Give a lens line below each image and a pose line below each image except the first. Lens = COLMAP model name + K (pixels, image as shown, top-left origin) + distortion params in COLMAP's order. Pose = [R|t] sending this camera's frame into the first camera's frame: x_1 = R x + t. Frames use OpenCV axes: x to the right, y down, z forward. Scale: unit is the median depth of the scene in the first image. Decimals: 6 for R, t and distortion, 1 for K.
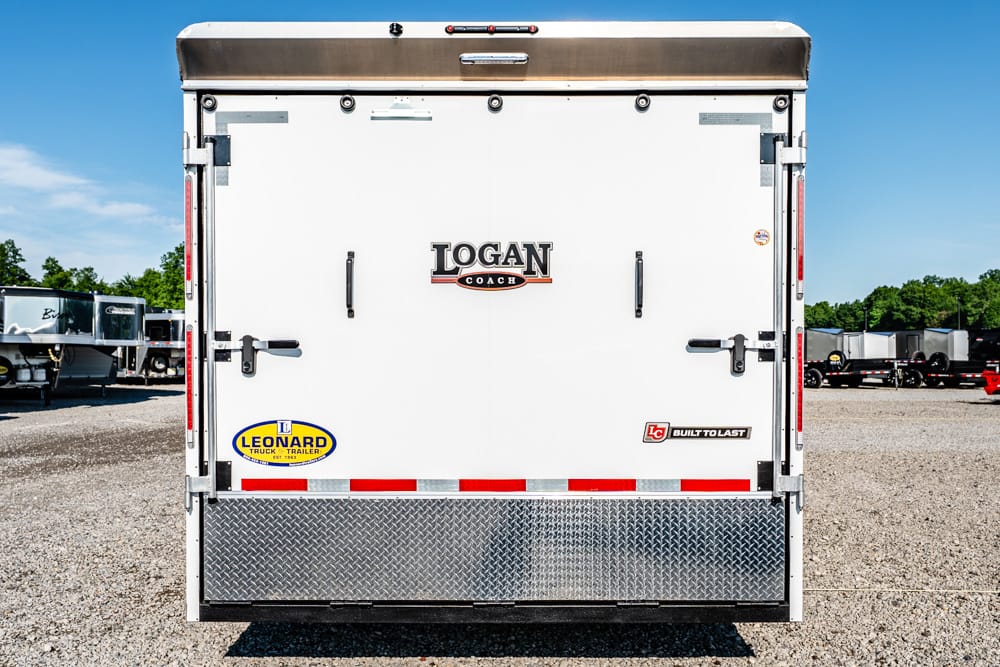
lens RADIAL K [[738.4, 0, 503.8], [0, 738.4, 341.6], [0, 0, 1]] dist [0.004986, 0.004766]
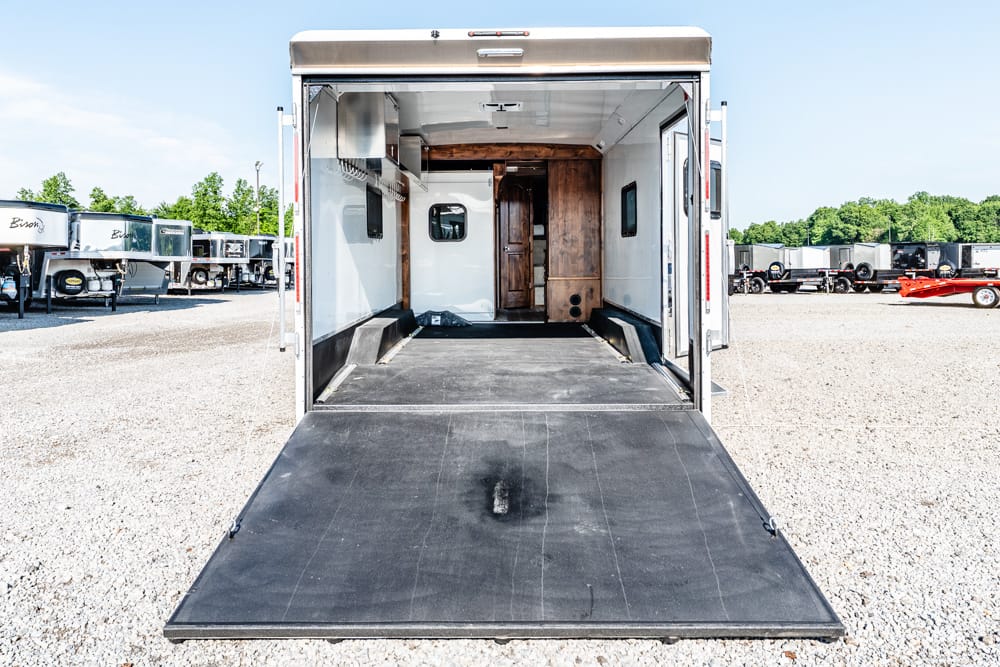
lens RADIAL K [[738.4, 0, 477.7], [0, 738.4, 261.4], [0, 0, 1]] dist [0.004986, 0.004766]
pose [[0.999969, -0.007319, -0.002946, -0.020716], [0.007292, 0.999934, -0.008879, 0.018864], [0.003011, 0.008858, 0.999956, -0.175727]]
